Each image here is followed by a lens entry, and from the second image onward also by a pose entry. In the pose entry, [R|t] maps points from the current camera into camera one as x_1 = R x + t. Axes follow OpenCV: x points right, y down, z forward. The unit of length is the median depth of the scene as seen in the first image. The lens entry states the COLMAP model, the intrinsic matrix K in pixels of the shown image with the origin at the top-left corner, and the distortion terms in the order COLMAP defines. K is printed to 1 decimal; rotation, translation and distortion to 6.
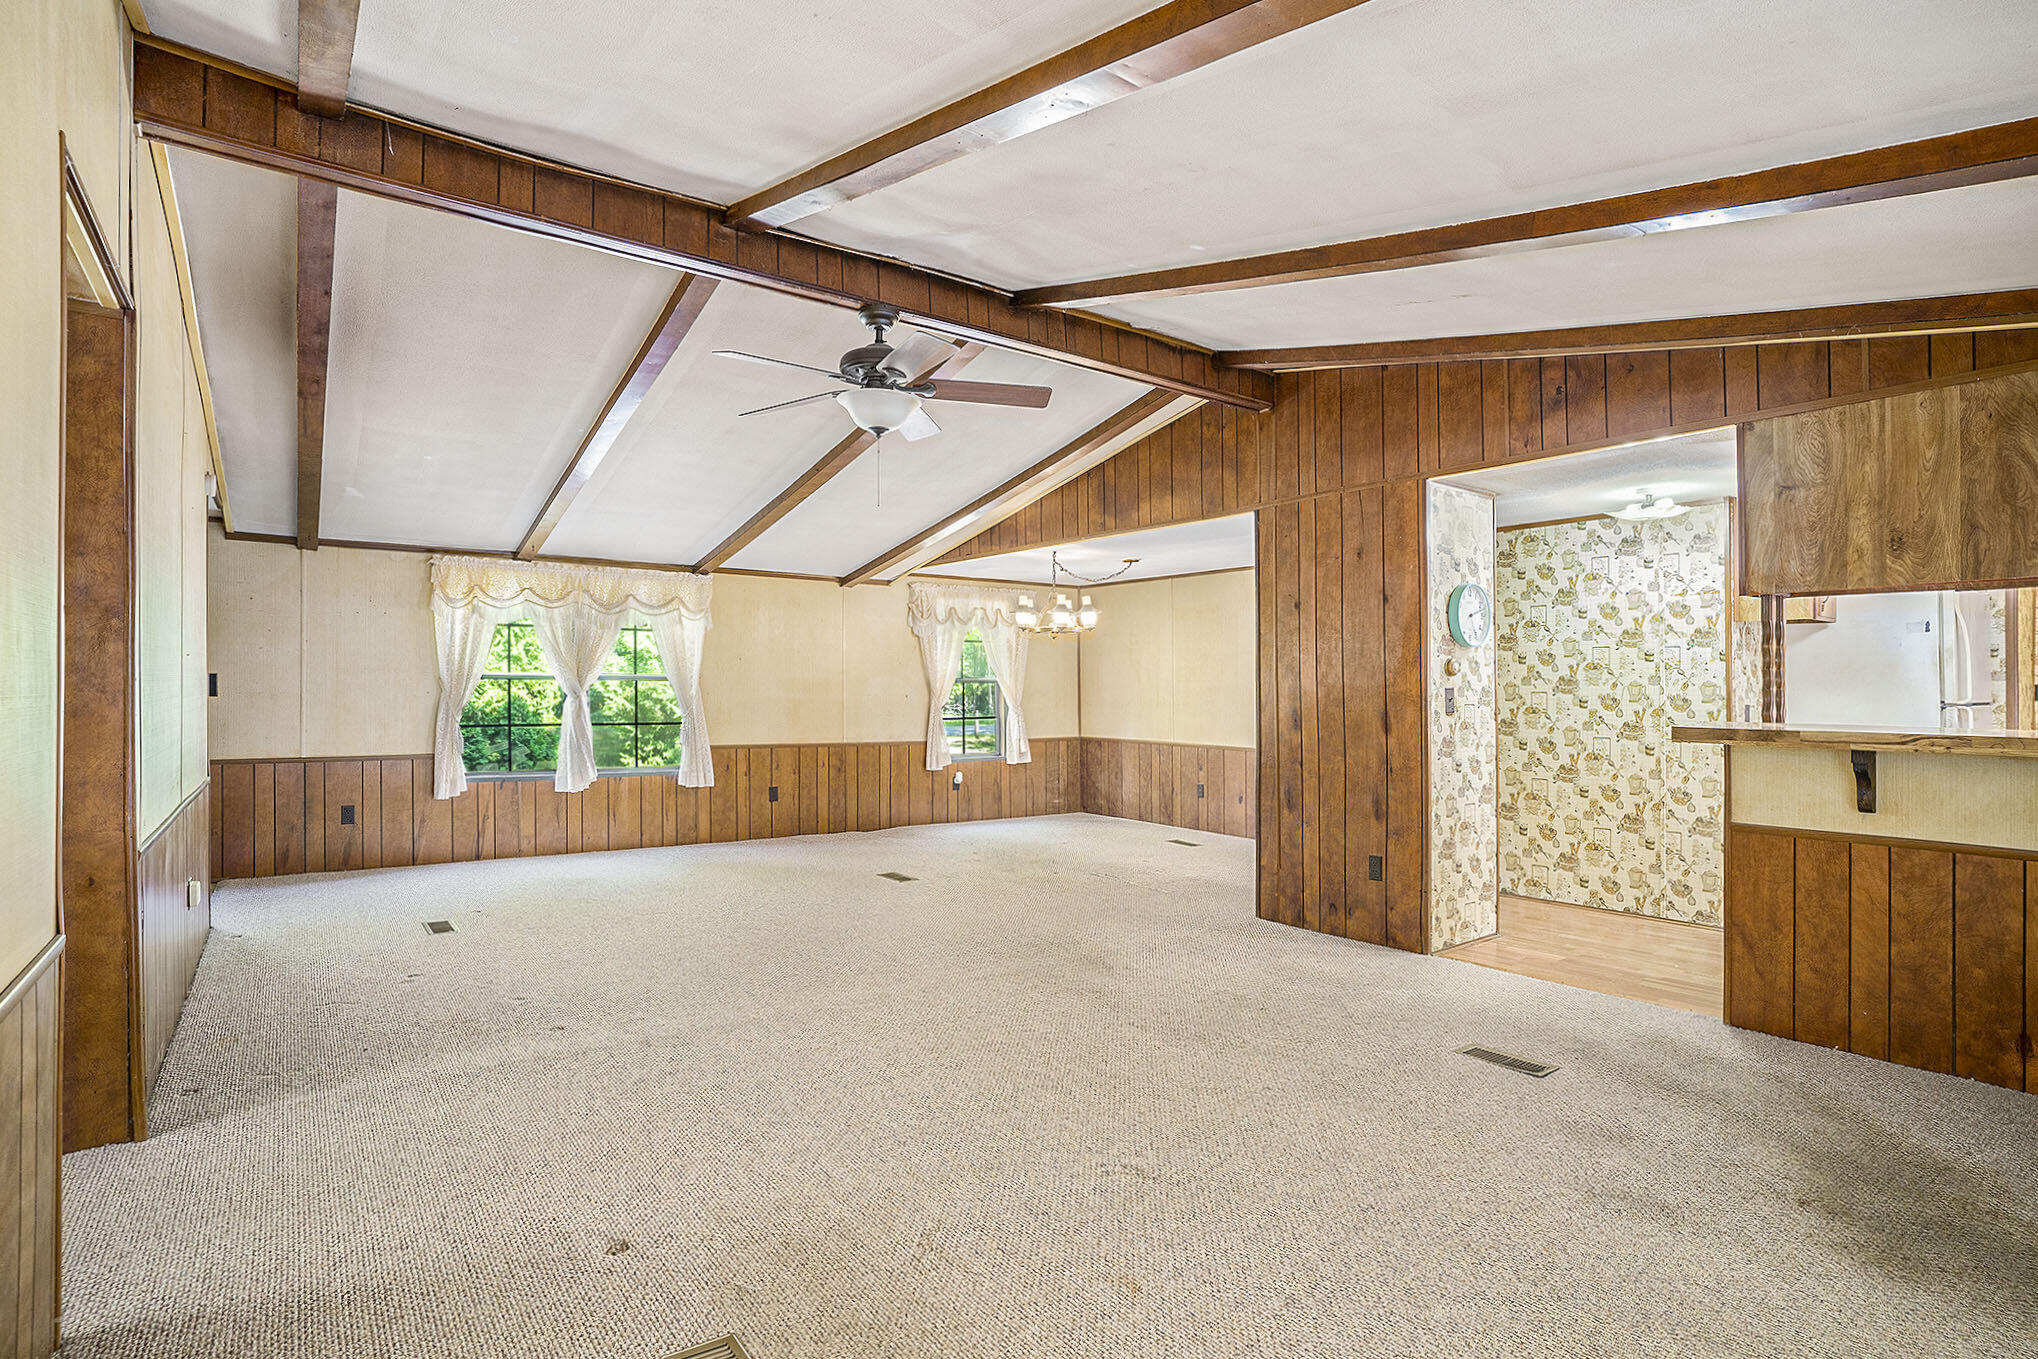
lens RADIAL K [[1109.5, 0, 1073.3], [0, 1109.5, 687.3], [0, 0, 1]] dist [-0.000758, -0.000296]
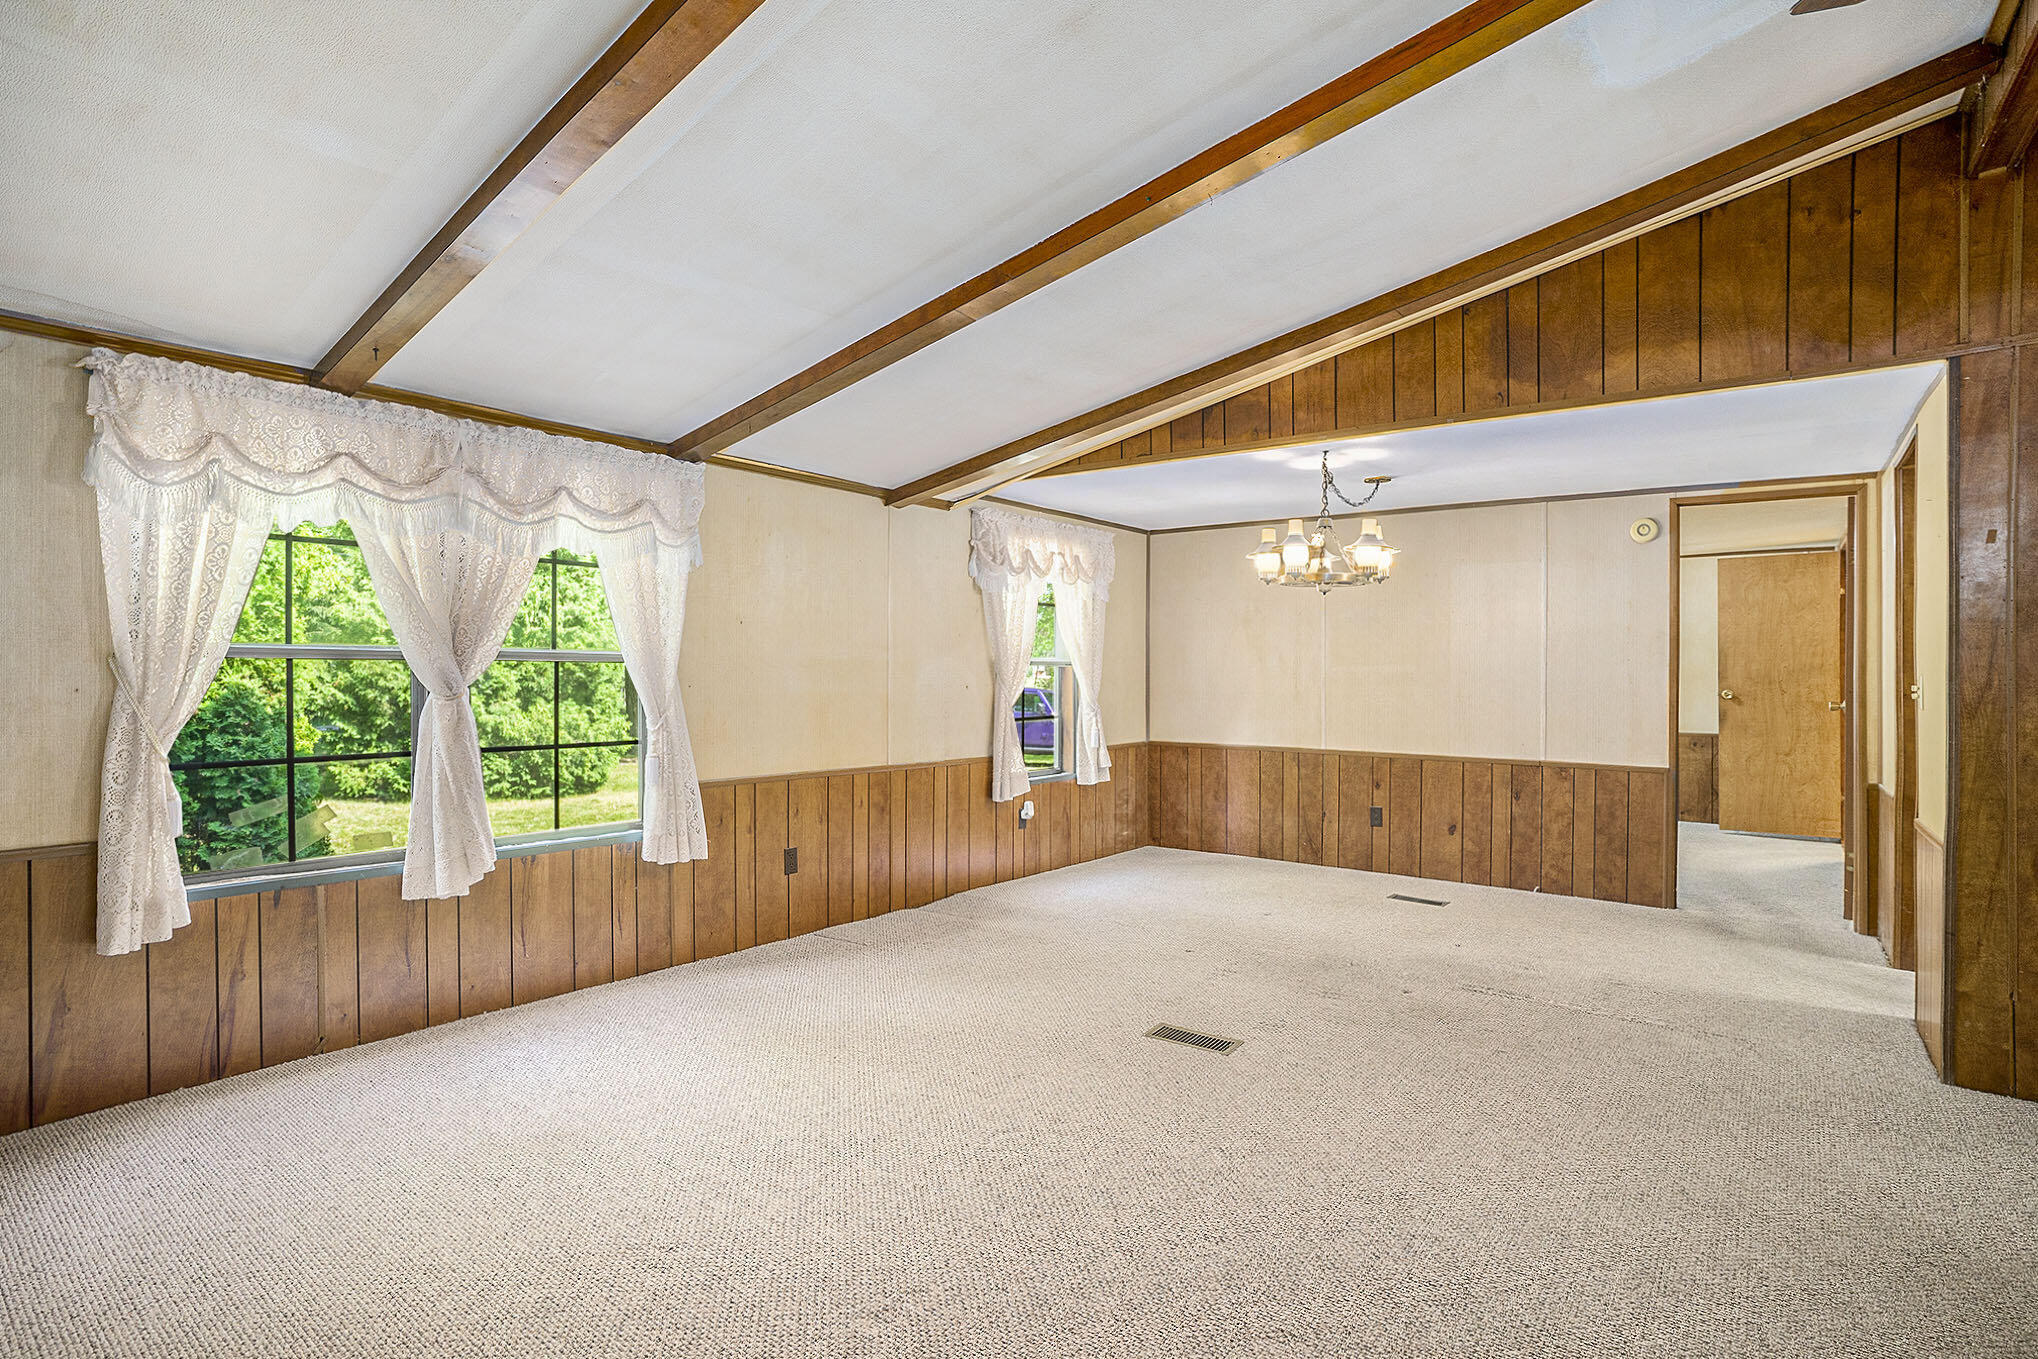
lens RADIAL K [[1019.2, 0, 1058.9], [0, 1019.2, 673.6], [0, 0, 1]] dist [-0.049885, 0.027844]
pose [[0.957083, -0.001192, 0.289810, -0.295106], [0.000342, 0.999995, 0.002985, -0.001743], [-0.289812, -0.002758, 0.957080, 0.470142]]
